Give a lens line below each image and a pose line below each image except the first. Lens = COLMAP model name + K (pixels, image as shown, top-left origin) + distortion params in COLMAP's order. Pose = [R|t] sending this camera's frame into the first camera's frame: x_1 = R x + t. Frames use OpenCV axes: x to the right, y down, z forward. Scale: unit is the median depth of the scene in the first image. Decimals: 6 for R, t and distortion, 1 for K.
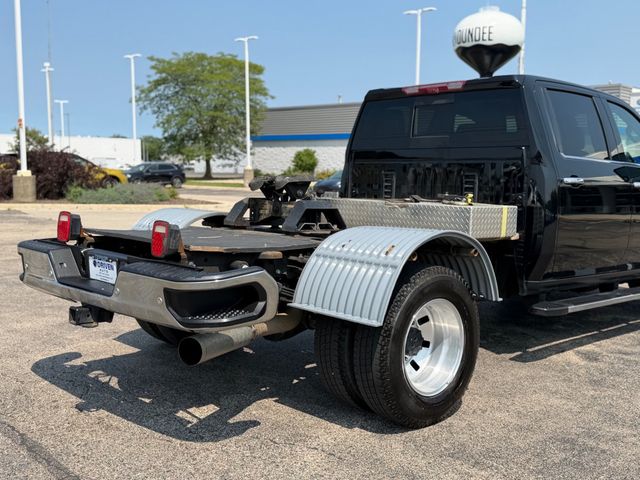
lens RADIAL K [[705.1, 0, 320.0], [0, 705.1, 240.0], [0, 0, 1]] dist [0.196207, -0.434716]
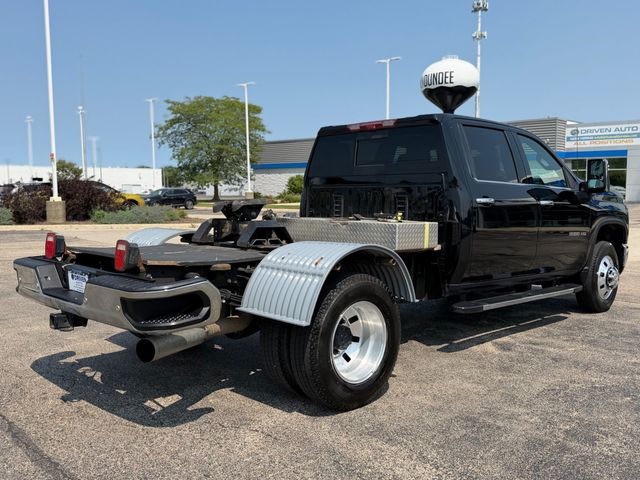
lens RADIAL K [[589.6, 0, 320.0], [0, 589.6, 240.0], [0, 0, 1]] dist [0.188140, -0.397244]
pose [[0.999831, -0.015267, 0.010199, 0.068935], [0.015445, 0.999726, -0.017600, -0.003285], [-0.009928, 0.017755, 0.999793, 0.001529]]
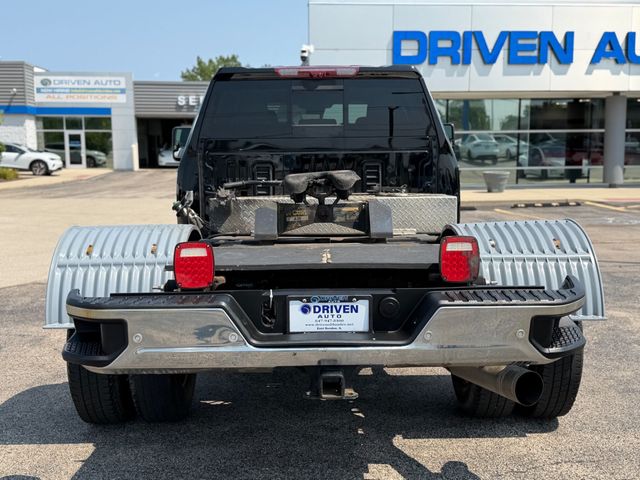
lens RADIAL K [[754.4, 0, 320.0], [0, 754.4, 240.0], [0, 0, 1]] dist [0.244293, -0.628602]
pose [[0.676244, -0.101948, 0.729589, -0.681191], [0.090923, 0.994356, 0.054670, -0.059835], [-0.731045, 0.029366, 0.681697, 0.391446]]
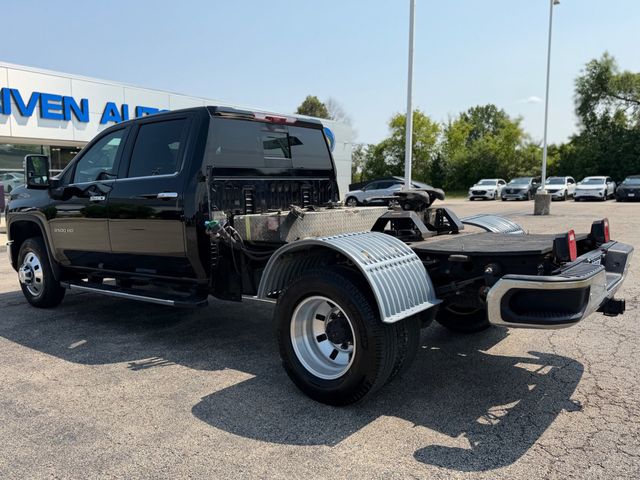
lens RADIAL K [[523.2, 0, 320.0], [0, 523.2, 240.0], [0, 0, 1]] dist [0.128319, -0.236643]
pose [[-0.130049, -0.117118, 0.984566, -0.894082], [0.109801, 0.985190, 0.131696, -0.139303], [-0.985409, 0.125233, -0.115263, 1.241643]]
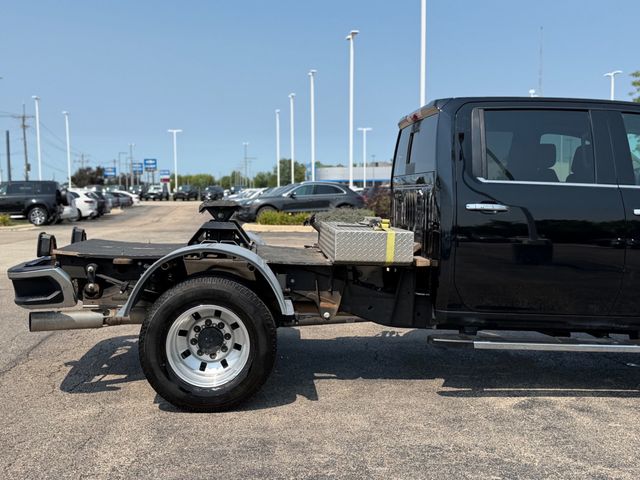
lens RADIAL K [[752.2, 0, 320.0], [0, 752.2, 240.0], [0, 0, 1]] dist [0.203425, -0.479823]
pose [[0.774746, 0.030858, -0.631519, 0.869990], [-0.056955, 0.998154, -0.021100, -0.007035], [0.629702, 0.052315, 0.775073, 0.106365]]
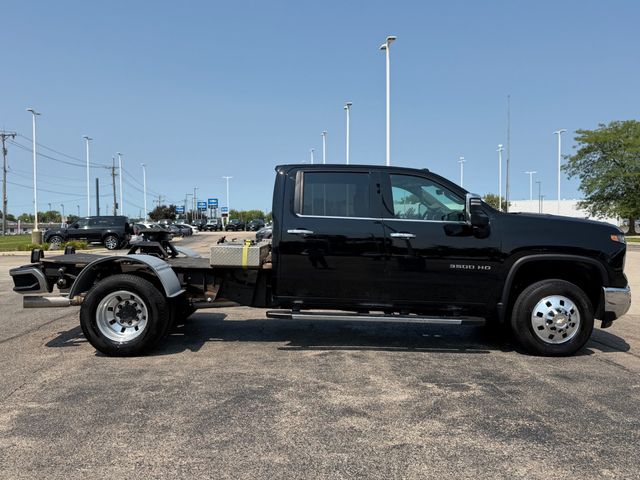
lens RADIAL K [[598.7, 0, 320.0], [0, 598.7, 240.0], [0, 0, 1]] dist [0.155773, -0.310857]
pose [[0.743211, 0.007174, -0.669019, 1.324872], [-0.059280, 0.996716, -0.055166, 0.002726], [0.666426, 0.080659, 0.741196, 0.094526]]
